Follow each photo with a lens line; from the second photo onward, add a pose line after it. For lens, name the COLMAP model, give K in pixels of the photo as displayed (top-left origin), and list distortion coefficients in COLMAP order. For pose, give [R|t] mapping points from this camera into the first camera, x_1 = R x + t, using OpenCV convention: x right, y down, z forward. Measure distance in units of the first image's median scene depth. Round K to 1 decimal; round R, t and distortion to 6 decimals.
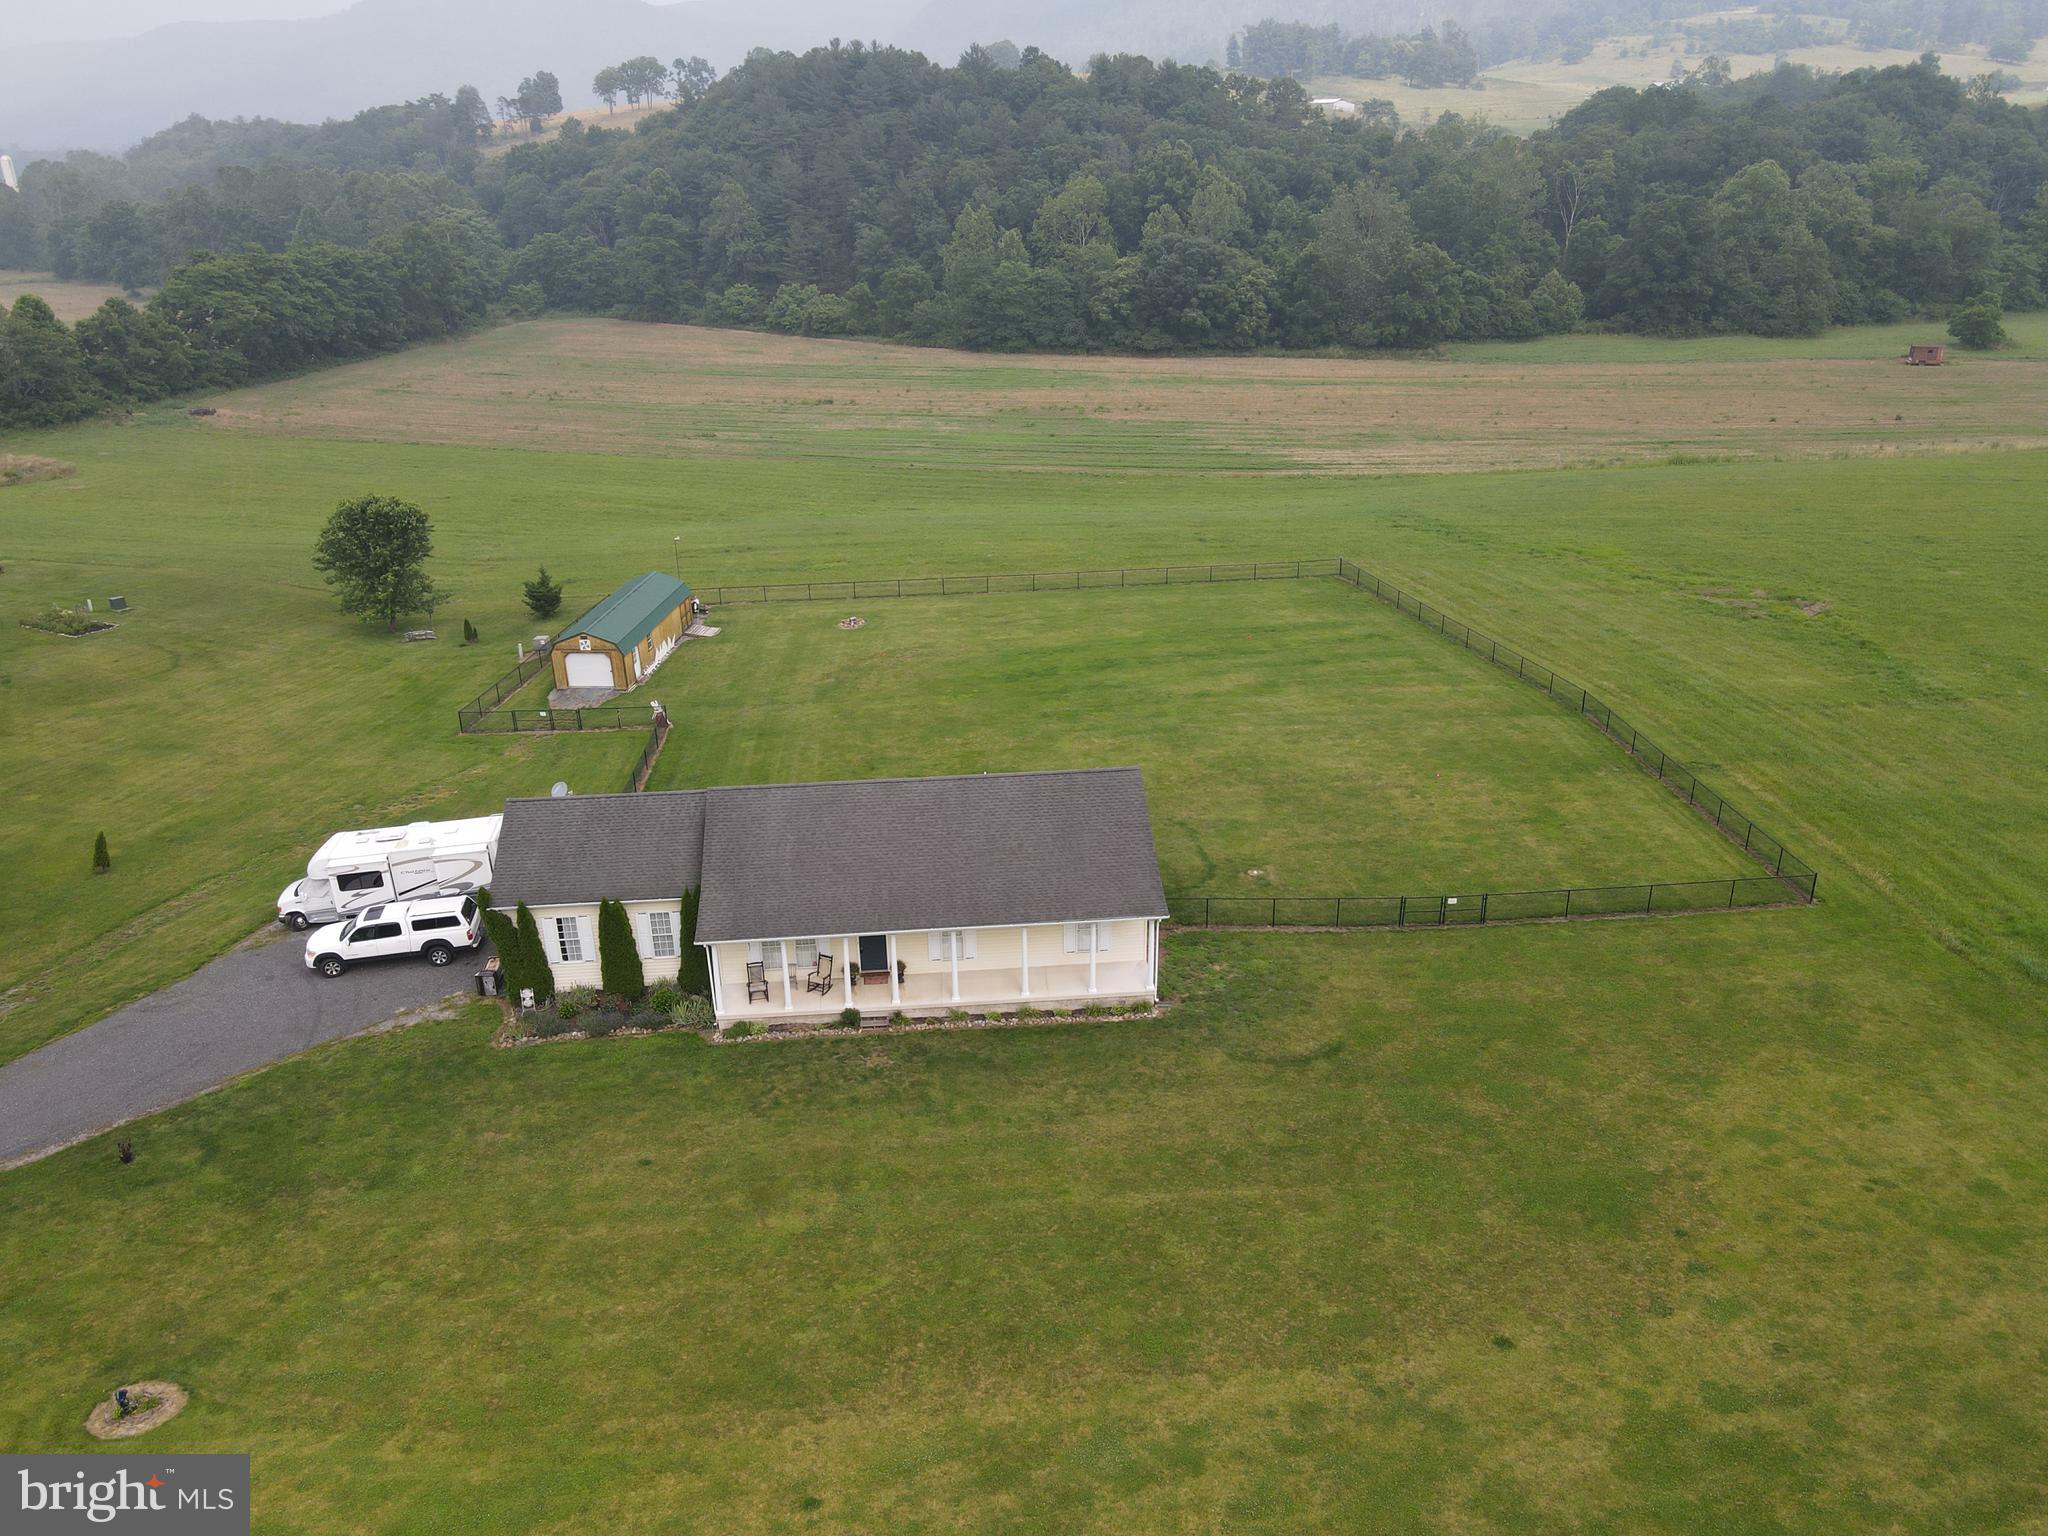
lens RADIAL K [[1506.9, 0, 1019.9], [0, 1506.9, 770.7], [0, 0, 1]] dist [-0.001228, 0.029253]
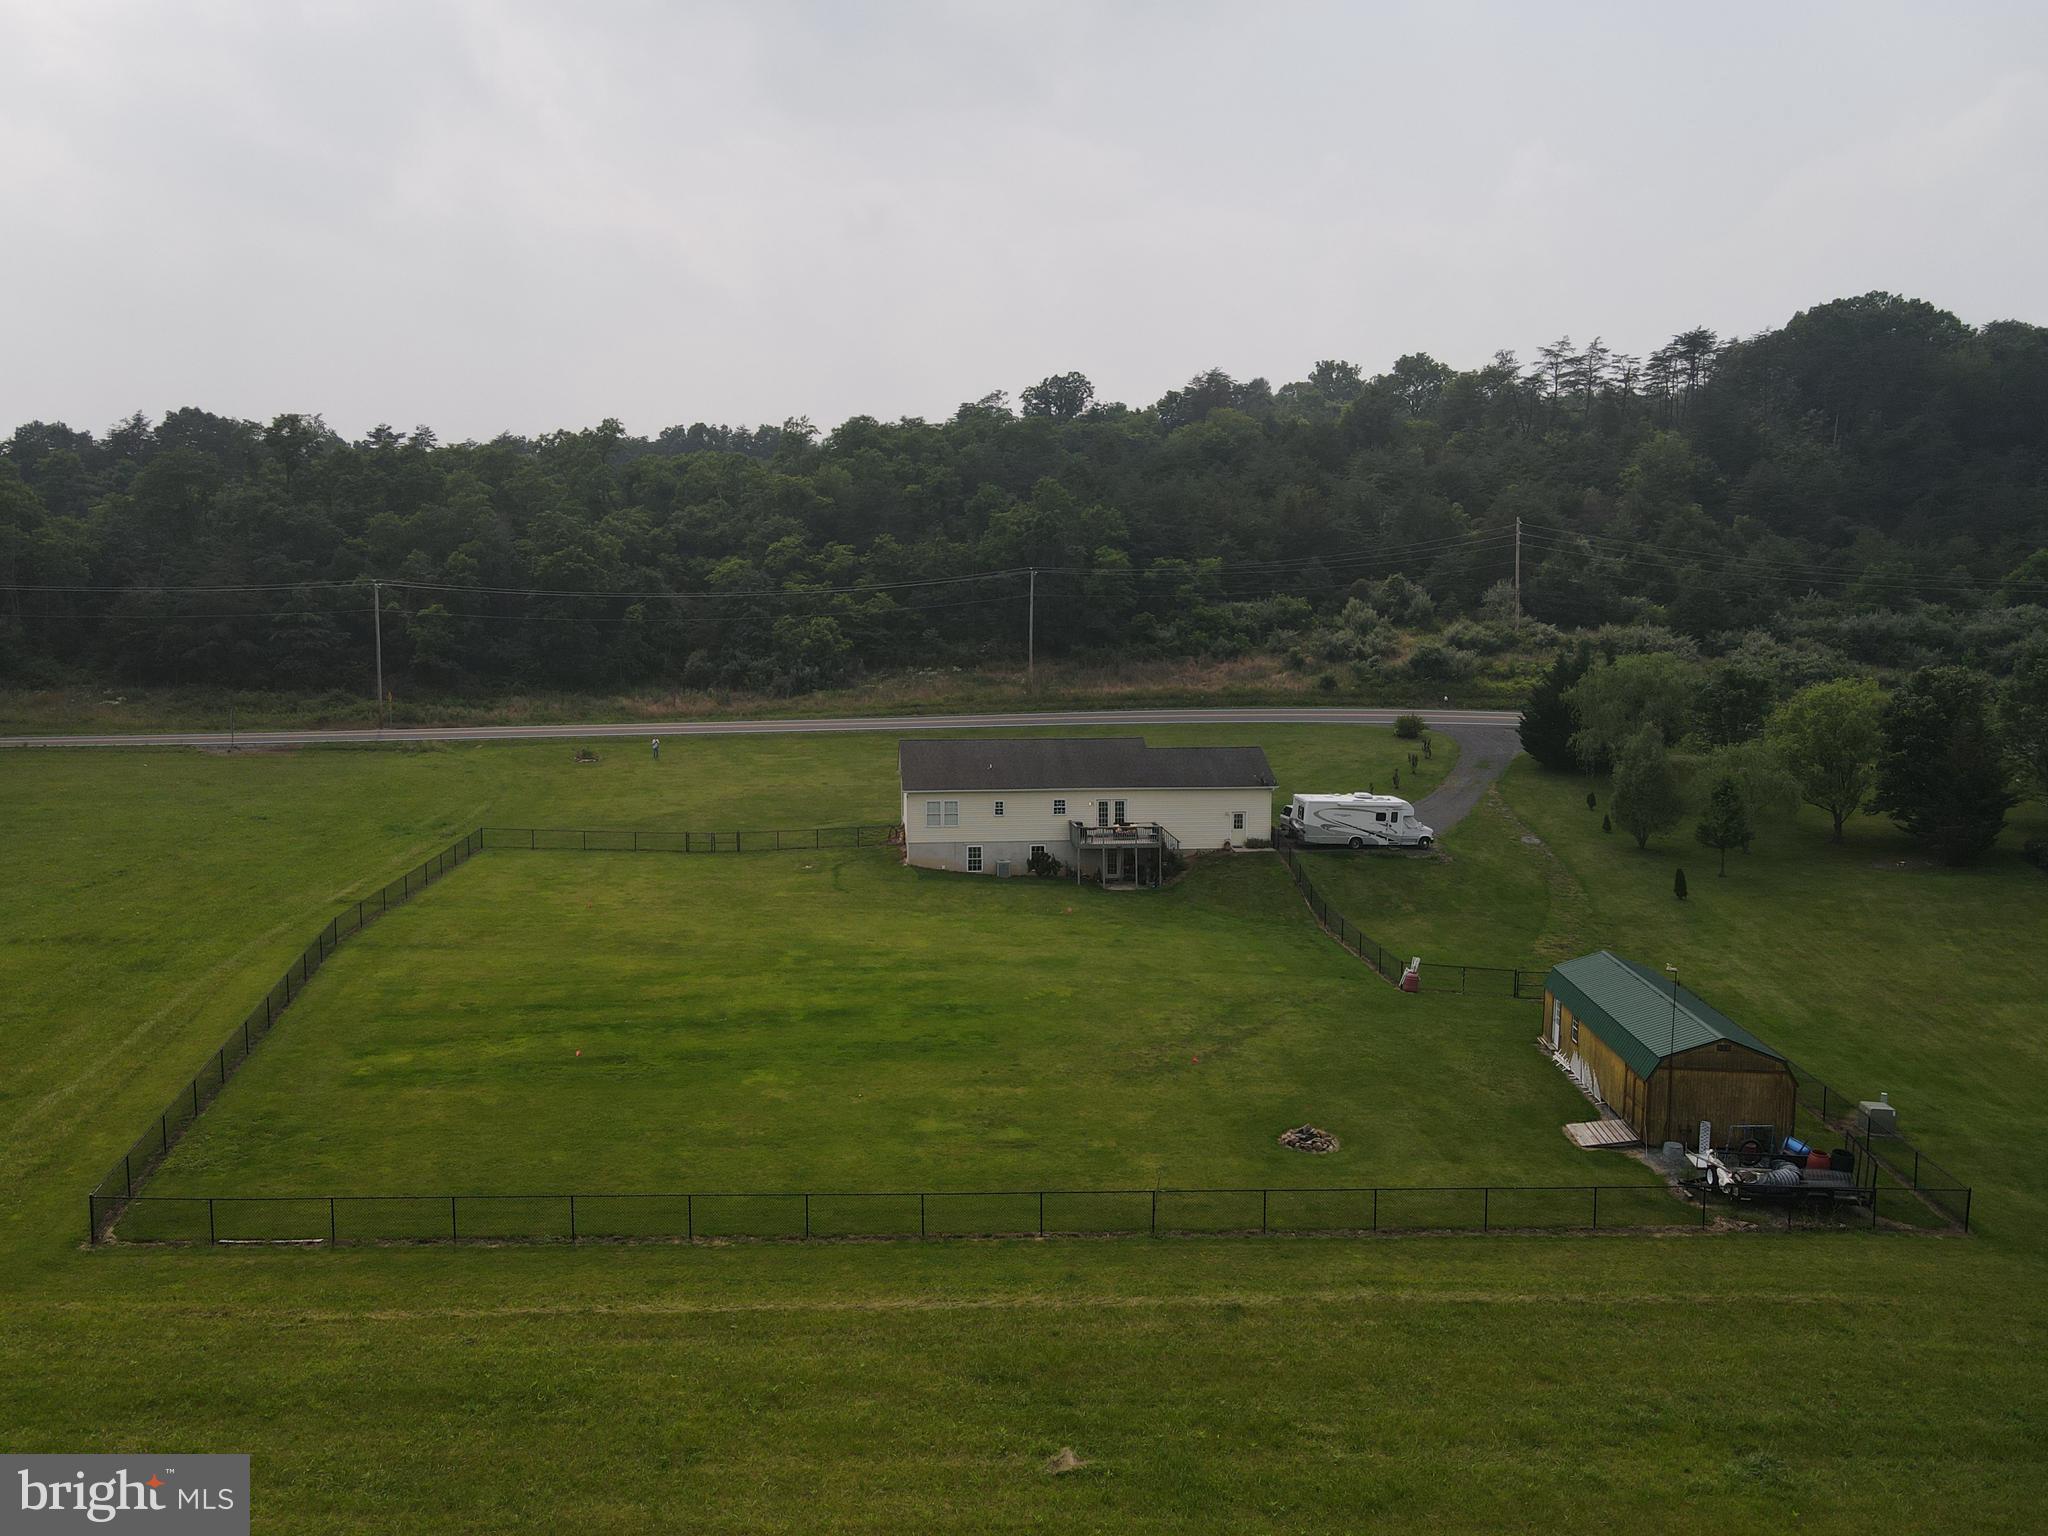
lens RADIAL K [[1506.9, 0, 1025.5], [0, 1506.9, 771.8], [0, 0, 1]] dist [-0.001228, 0.029253]
pose [[-0.999389, 0.022075, -0.027089, -0.004021], [0.006017, 0.872315, 0.488906, -0.185901], [0.034423, 0.488445, -0.871916, 0.577107]]
